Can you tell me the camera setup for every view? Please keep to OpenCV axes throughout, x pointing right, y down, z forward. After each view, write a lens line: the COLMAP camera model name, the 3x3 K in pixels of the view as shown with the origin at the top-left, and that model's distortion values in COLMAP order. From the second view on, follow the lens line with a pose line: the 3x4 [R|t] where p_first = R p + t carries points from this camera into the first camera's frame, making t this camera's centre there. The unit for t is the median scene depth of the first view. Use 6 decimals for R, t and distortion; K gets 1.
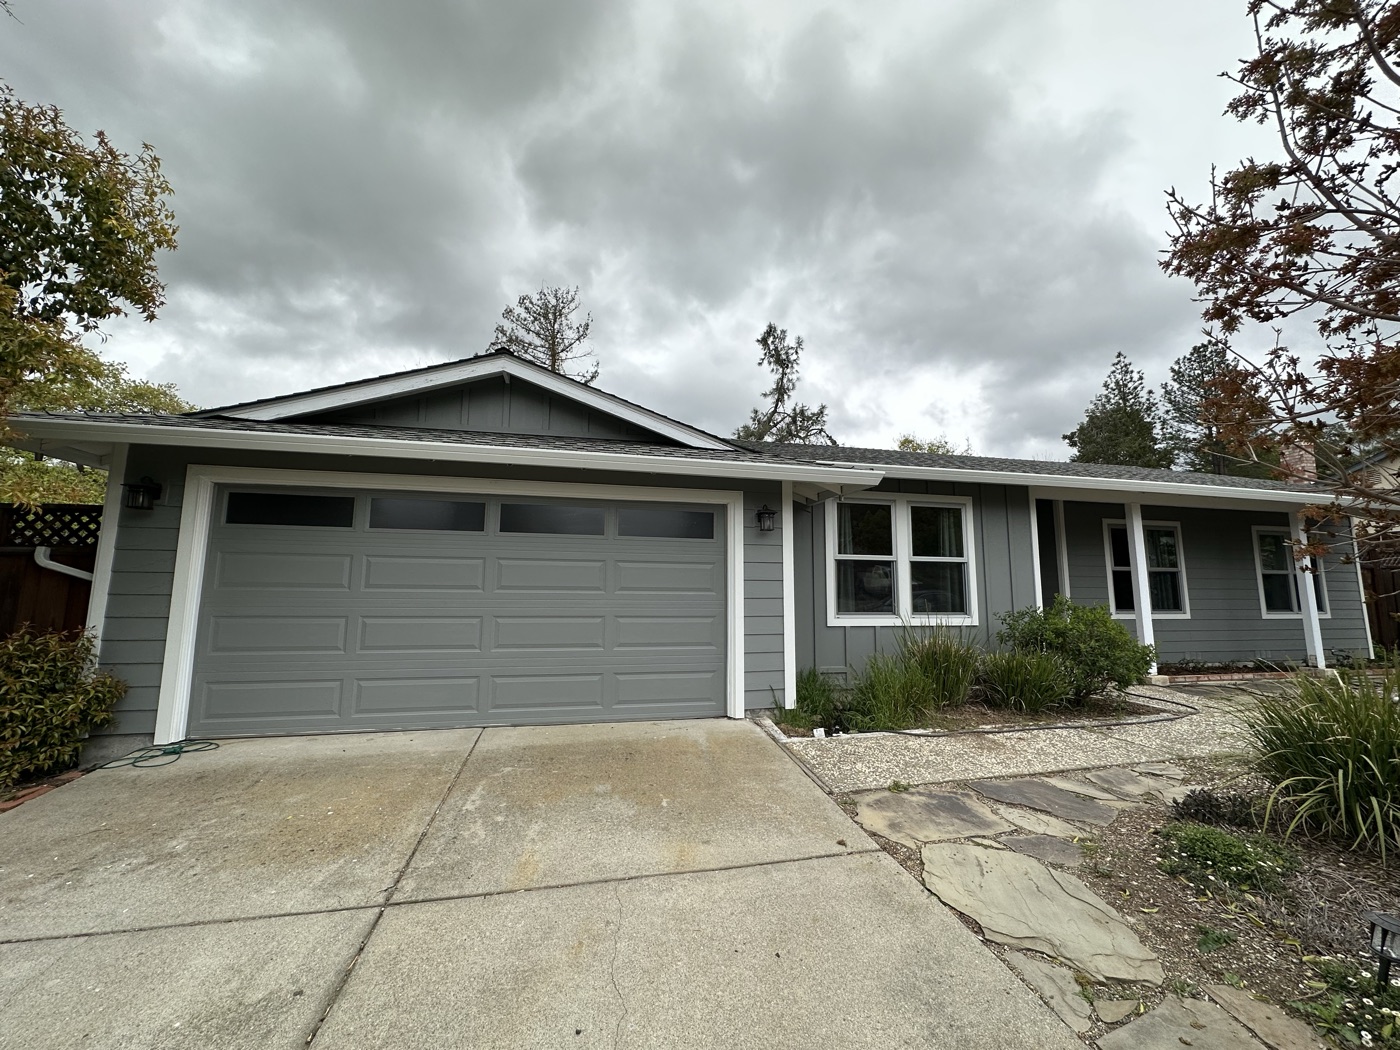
lens RADIAL K [[558.5, 0, 701.4], [0, 558.5, 528.2], [0, 0, 1]] dist [-0.001540, 0.001220]
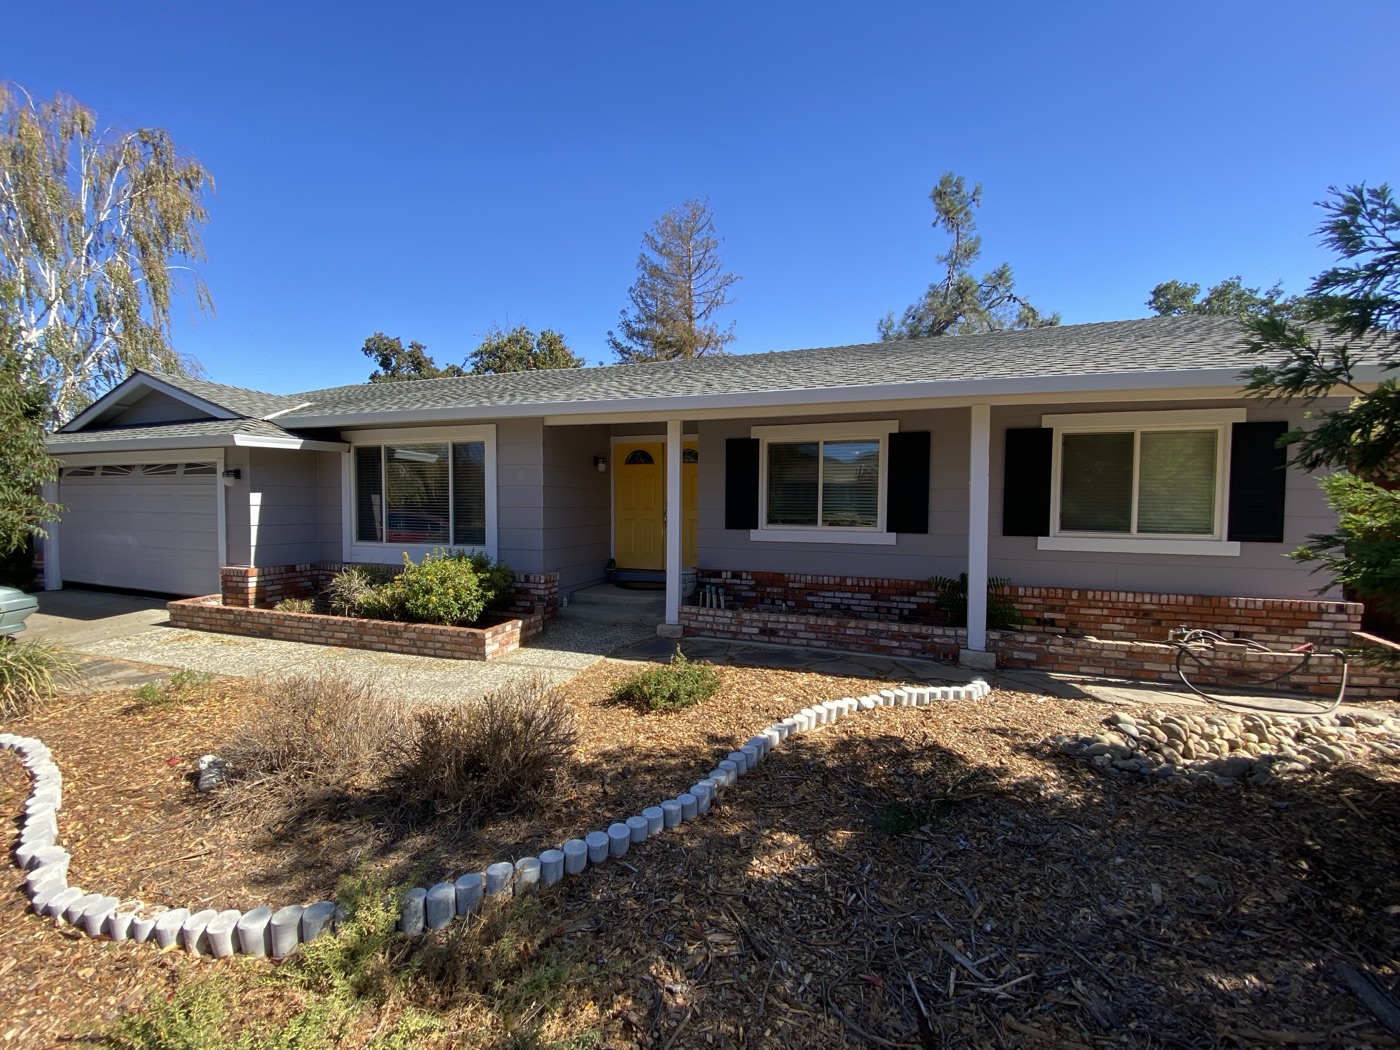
lens RADIAL K [[570.4, 0, 700.8], [0, 570.4, 530.2], [0, 0, 1]] dist [-0.001679, -0.008118]
pose [[0.842920, 0.027605, -0.537330, 1.801542], [0.061971, 0.987055, 0.147925, -0.008298], [0.534457, -0.157988, 0.830298, 0.447835]]
